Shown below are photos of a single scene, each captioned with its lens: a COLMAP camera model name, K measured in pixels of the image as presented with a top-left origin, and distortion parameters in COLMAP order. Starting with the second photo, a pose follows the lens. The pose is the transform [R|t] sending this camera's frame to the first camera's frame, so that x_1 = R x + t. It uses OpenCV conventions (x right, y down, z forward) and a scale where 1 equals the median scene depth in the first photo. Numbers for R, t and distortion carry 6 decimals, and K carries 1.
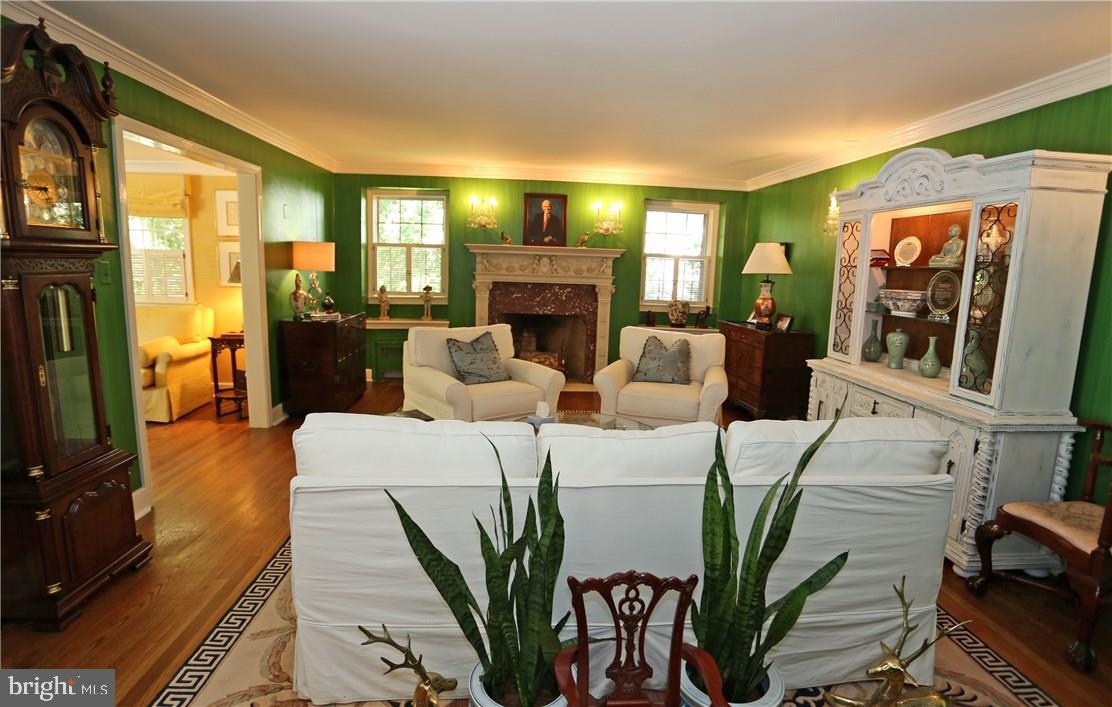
lens RADIAL K [[570.1, 0, 556.0], [0, 570.1, 353.5], [0, 0, 1]] dist [-0.071009, 0.029370]
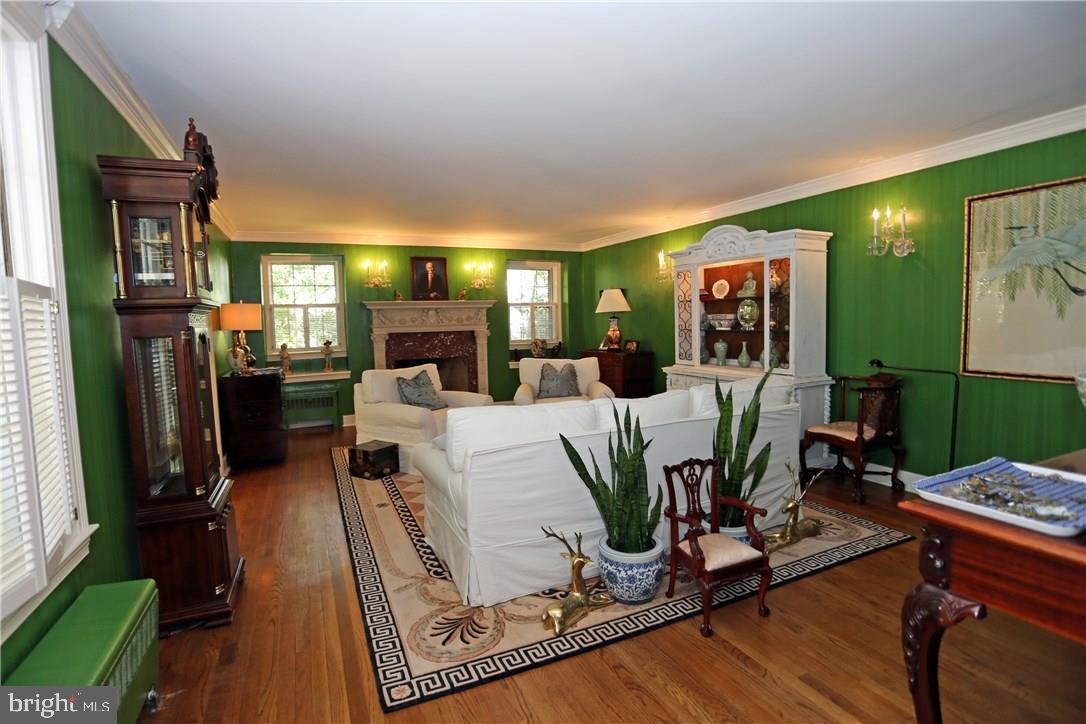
lens RADIAL K [[533.5, 0, 546.7], [0, 533.5, 360.2], [0, 0, 1]] dist [-0.077236, 0.034165]
pose [[0.932918, -0.081331, 0.350783, -0.226032], [0.108589, 0.992351, -0.058713, 0.030027], [-0.343324, 0.092866, 0.934615, -0.124185]]
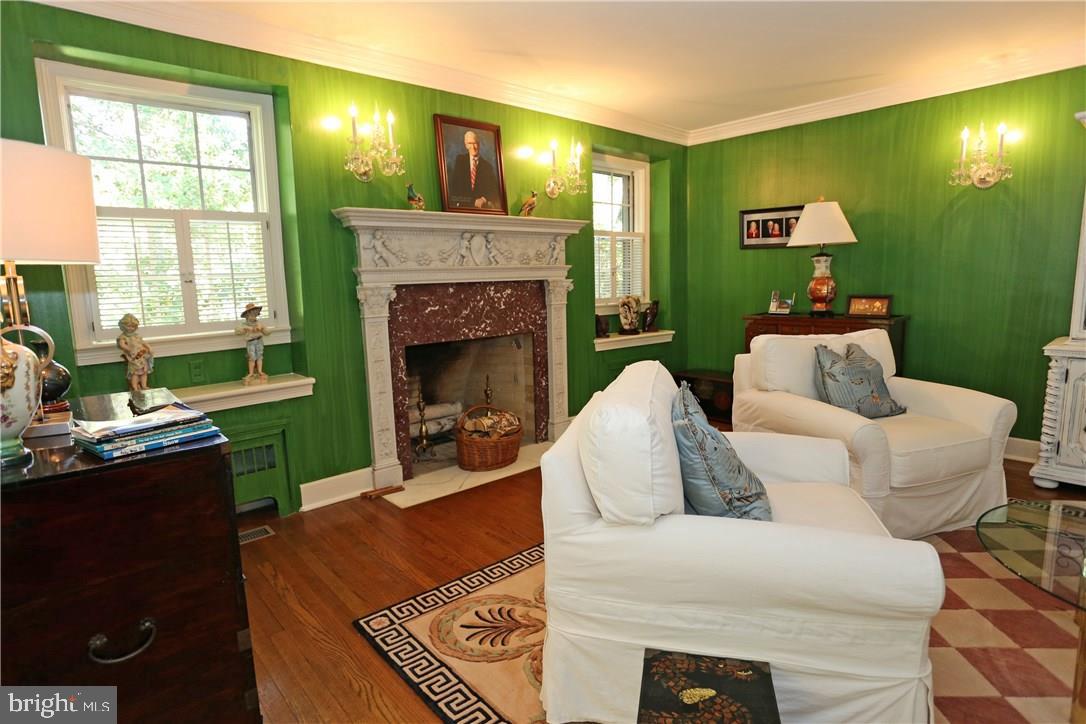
lens RADIAL K [[585.1, 0, 562.7], [0, 585.1, 361.0], [0, 0, 1]] dist [-0.078613, 0.038190]
pose [[0.782010, -0.143091, 0.606618, -0.369938], [0.148318, 0.988053, 0.041865, -0.070183], [-0.605362, 0.057234, 0.793890, 0.597056]]
